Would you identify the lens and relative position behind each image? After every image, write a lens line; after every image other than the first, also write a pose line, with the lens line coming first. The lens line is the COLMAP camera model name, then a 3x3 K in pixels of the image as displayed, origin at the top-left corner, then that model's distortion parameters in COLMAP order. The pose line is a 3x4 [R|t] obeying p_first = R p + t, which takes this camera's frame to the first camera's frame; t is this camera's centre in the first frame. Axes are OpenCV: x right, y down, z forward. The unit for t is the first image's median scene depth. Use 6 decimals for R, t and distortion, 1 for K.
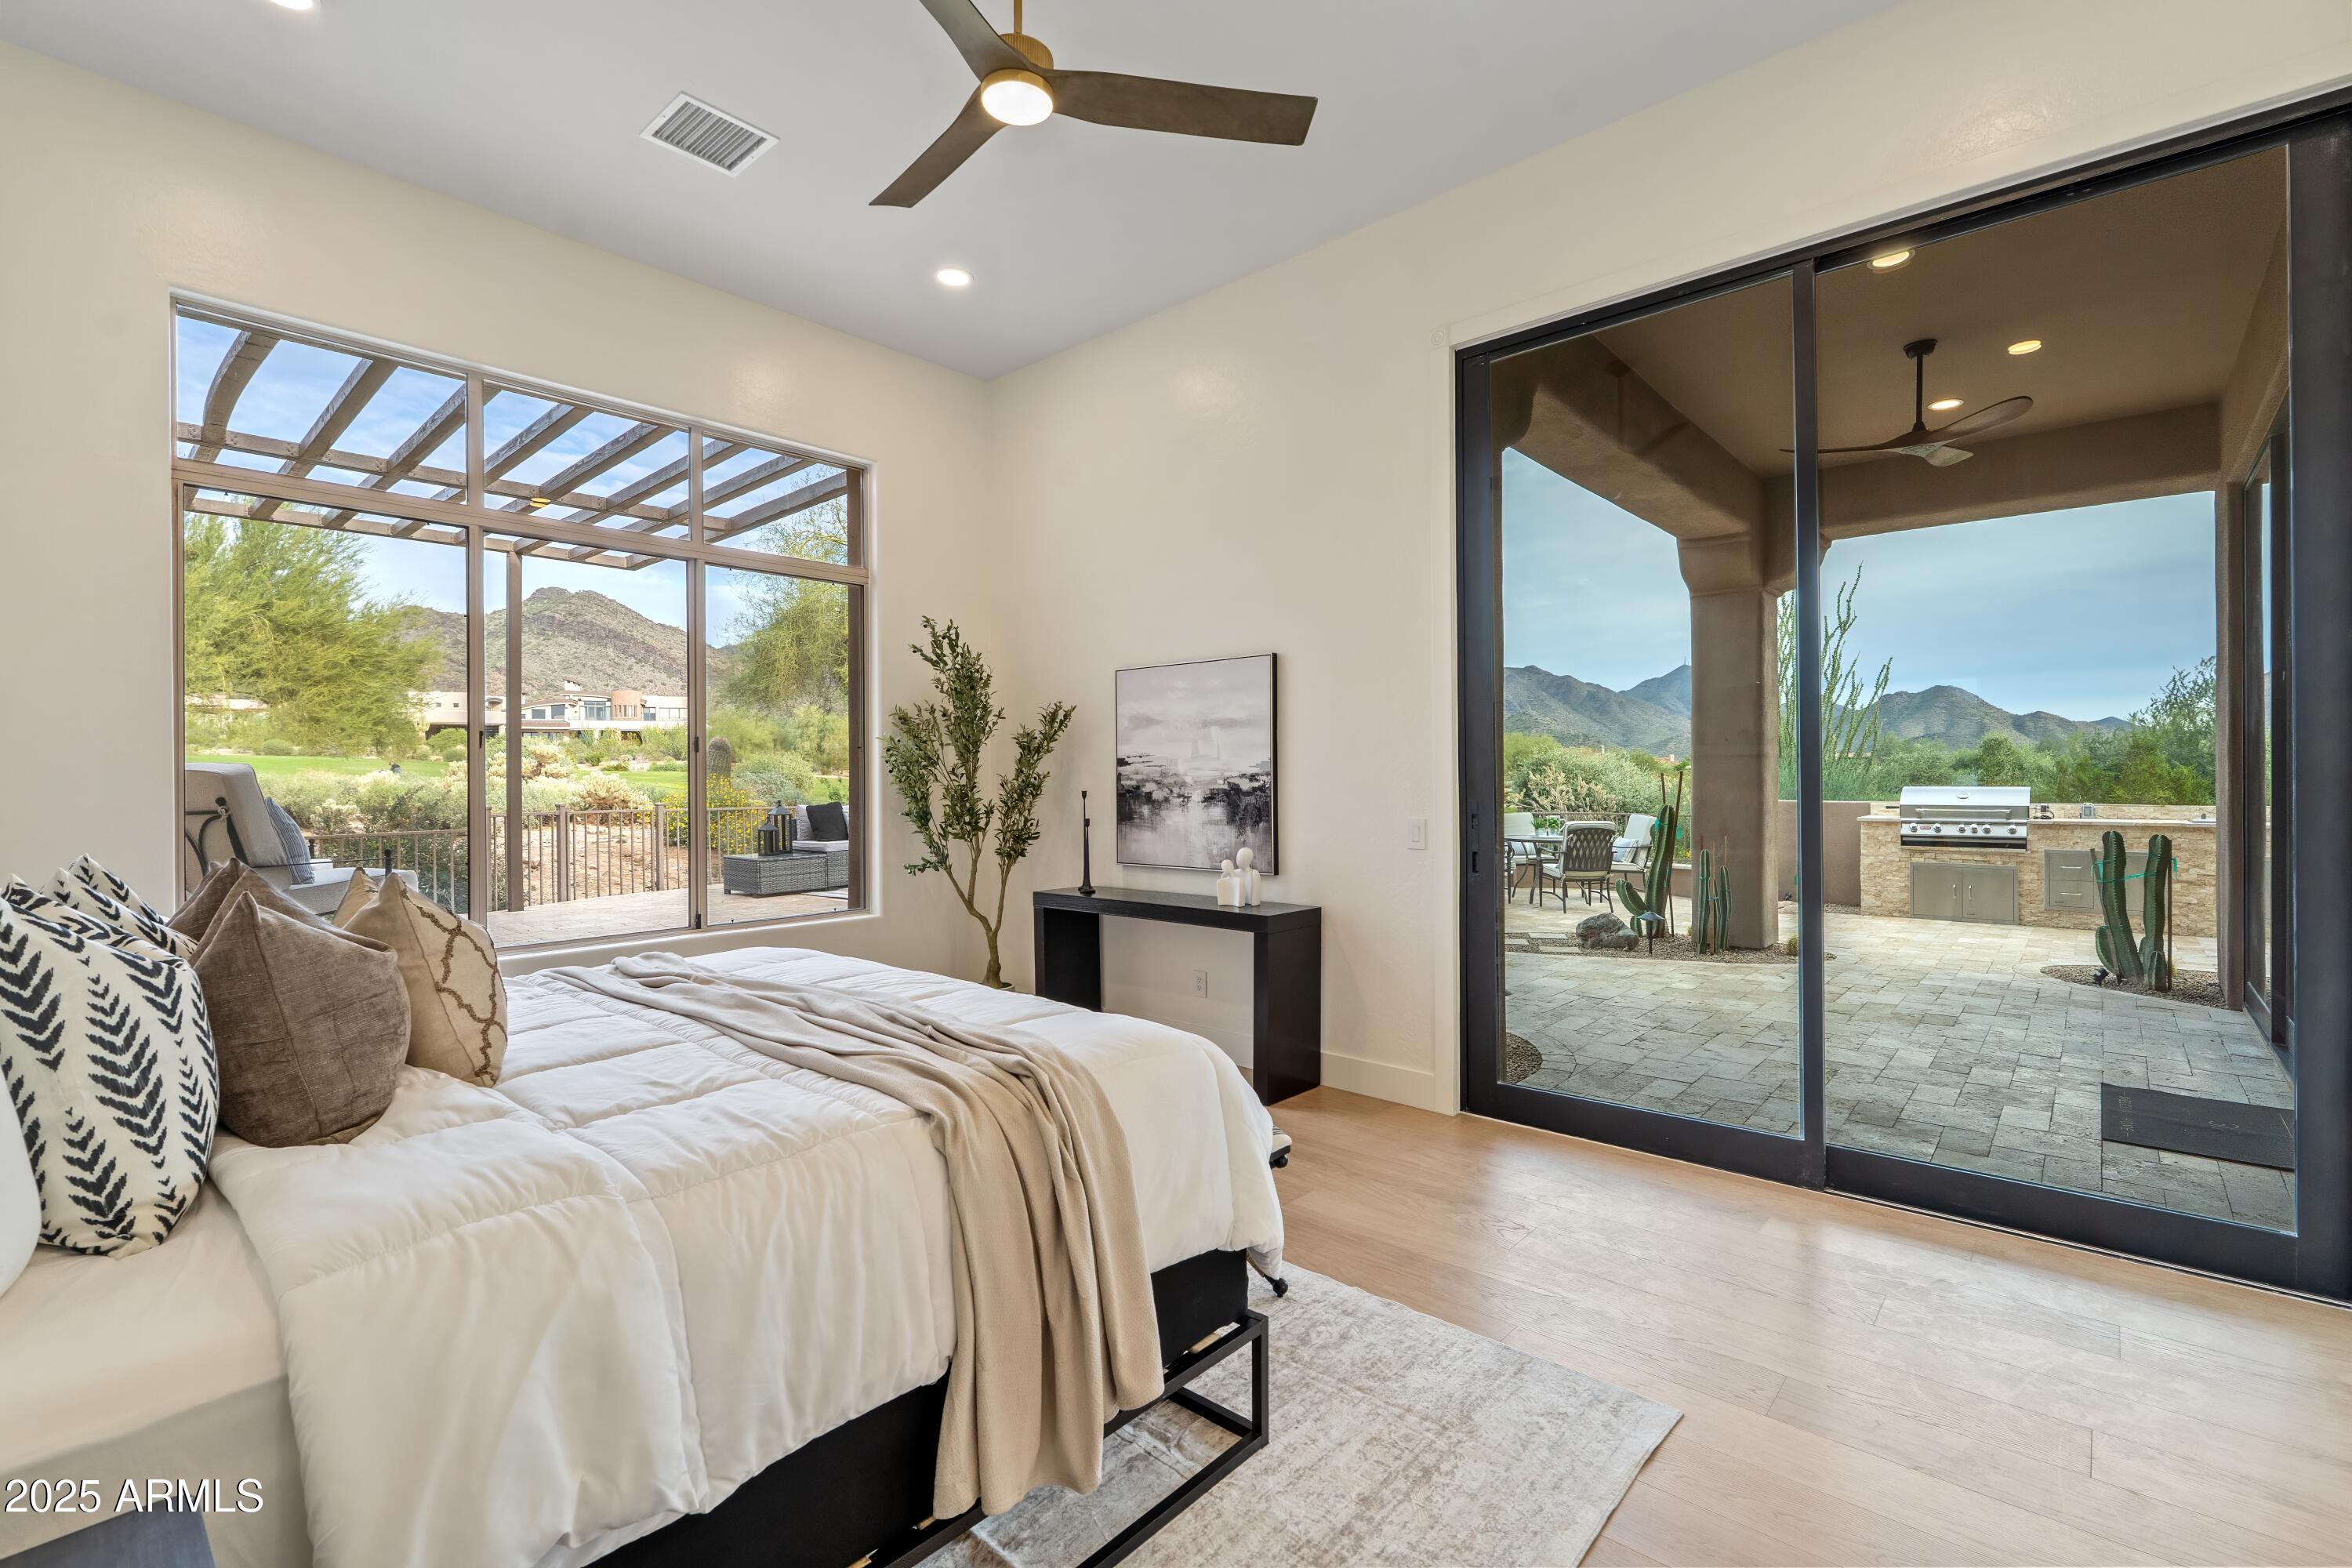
lens RADIAL K [[1037.2, 0, 1180.0], [0, 1037.2, 773.0], [0, 0, 1]] dist [-0.011745, 0.000513]
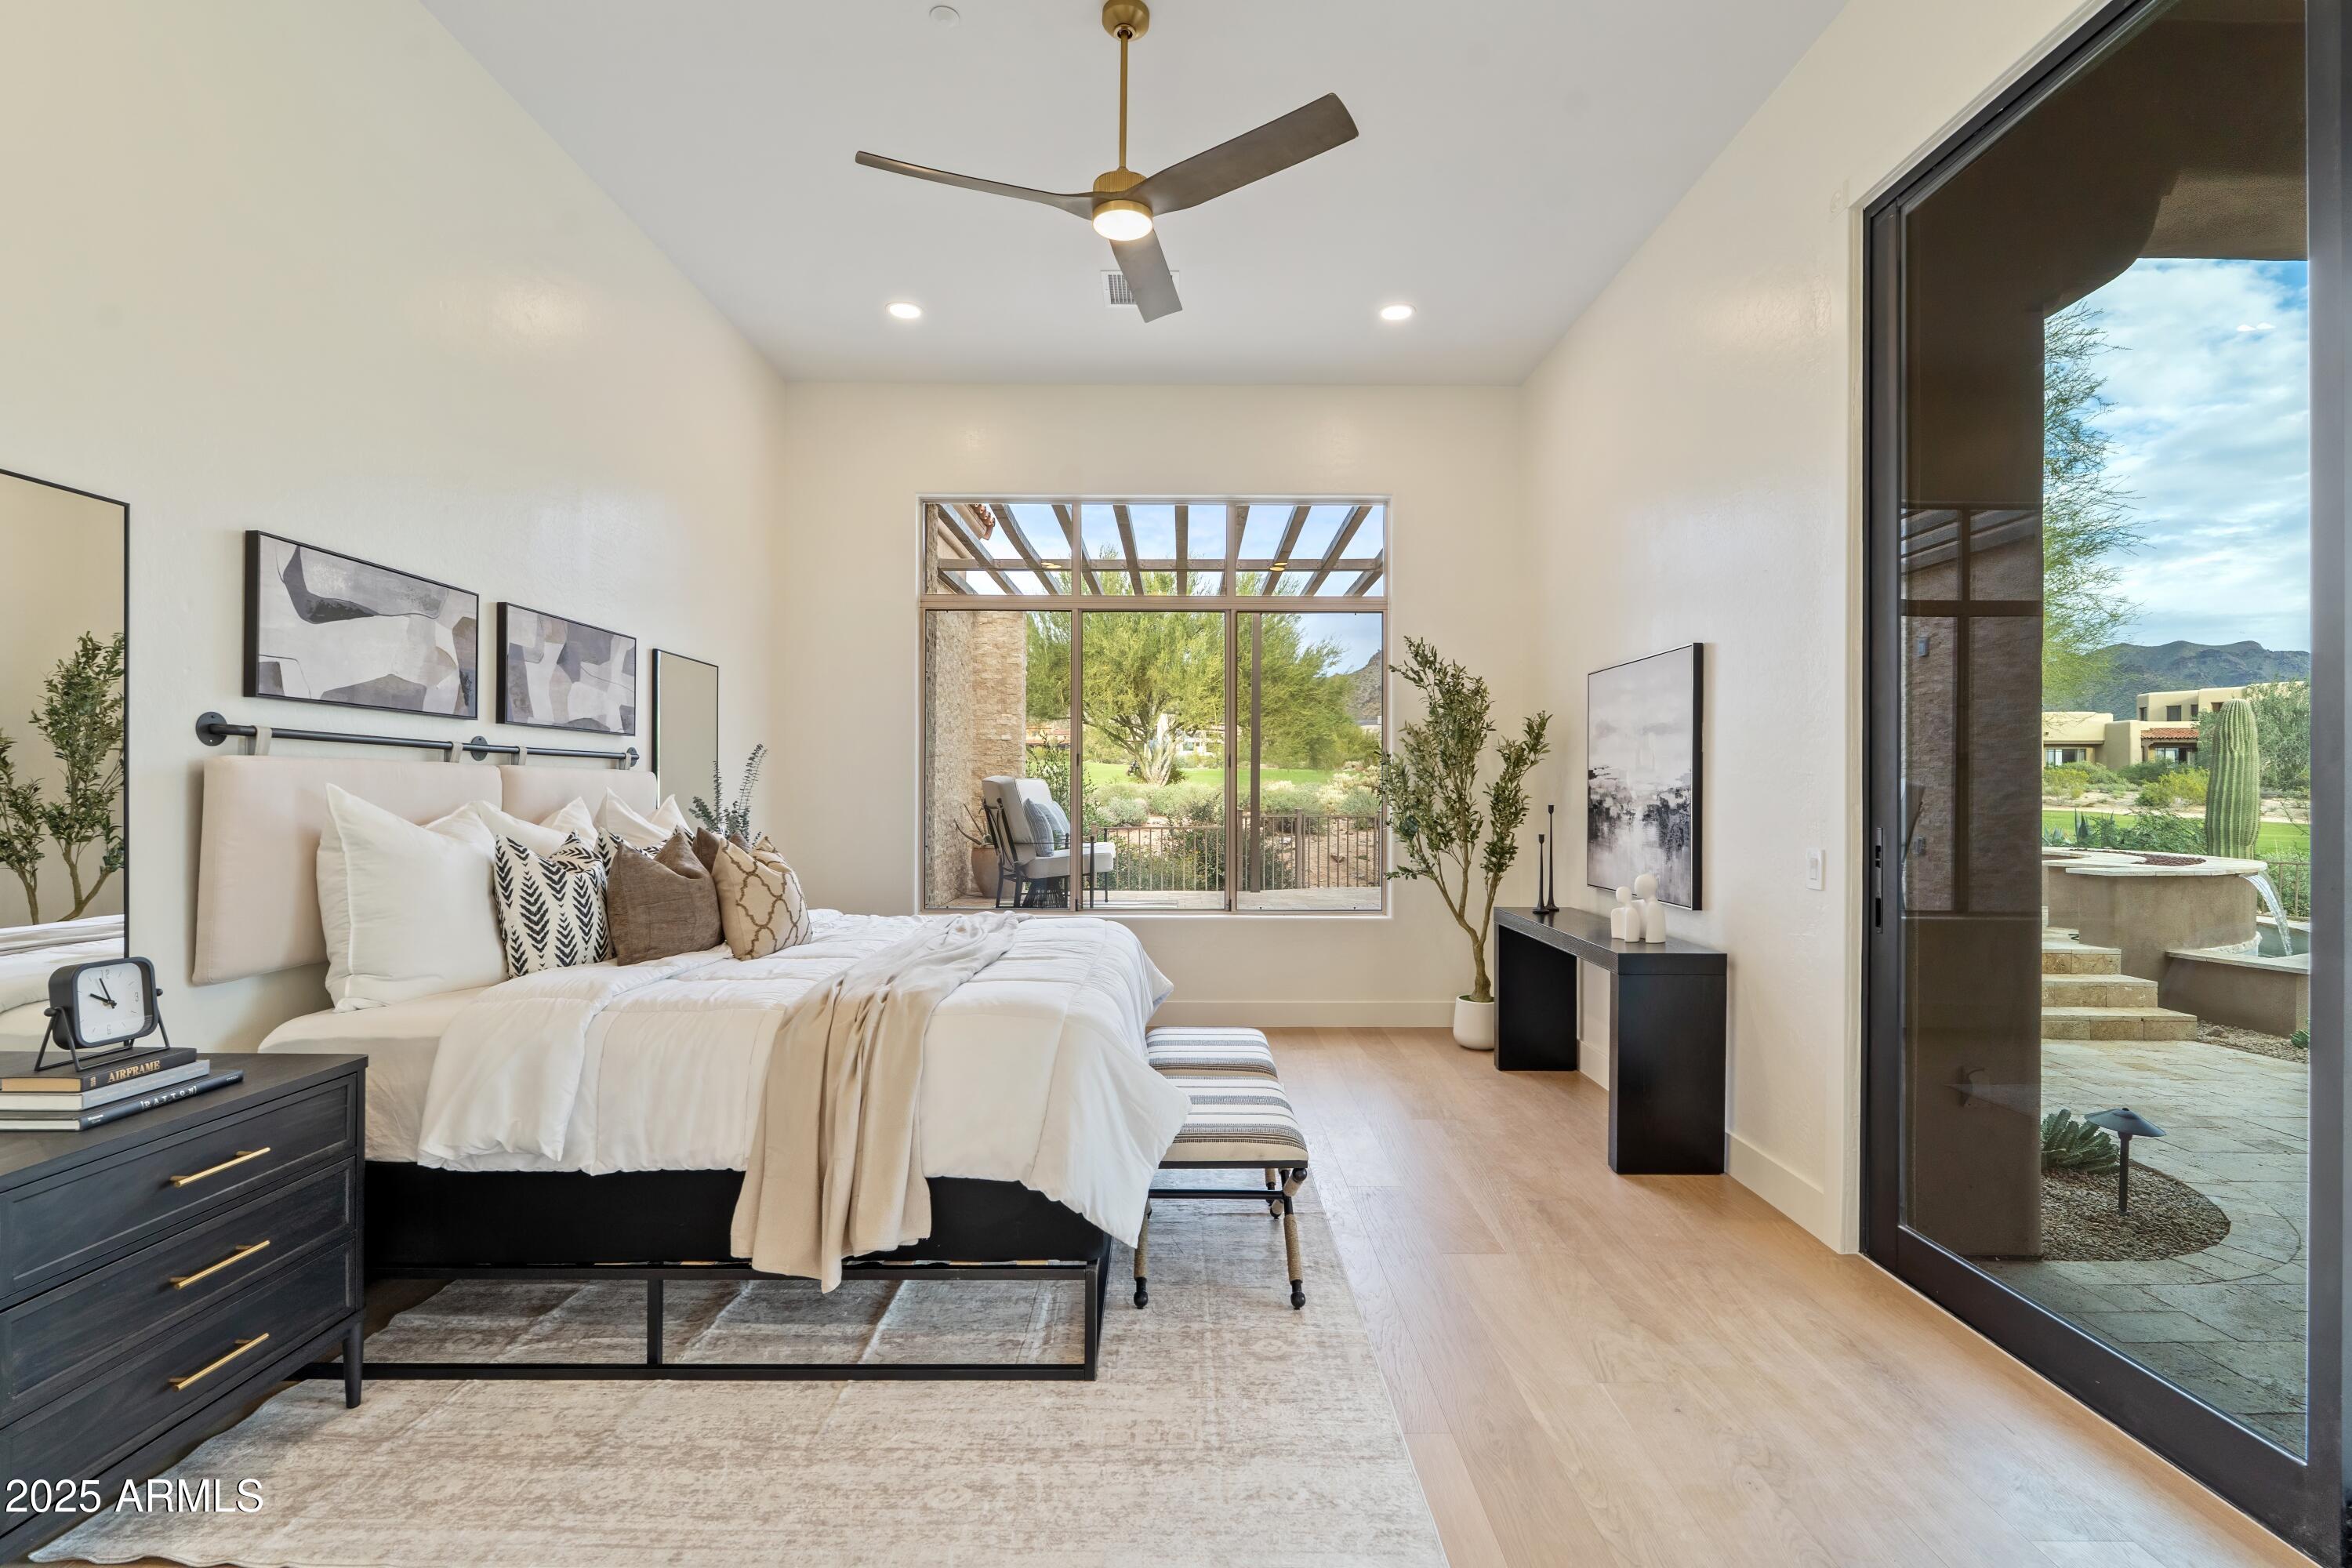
lens RADIAL K [[1043.1, 0, 1176.0], [0, 1043.1, 784.0], [0, 0, 1]] dist [-0.009037, 0.000292]
pose [[0.665994, 0.004287, -0.745945, 0.423439], [-0.003988, 0.999990, 0.002187, -0.002797], [0.745947, 0.001519, 0.666004, 0.131809]]
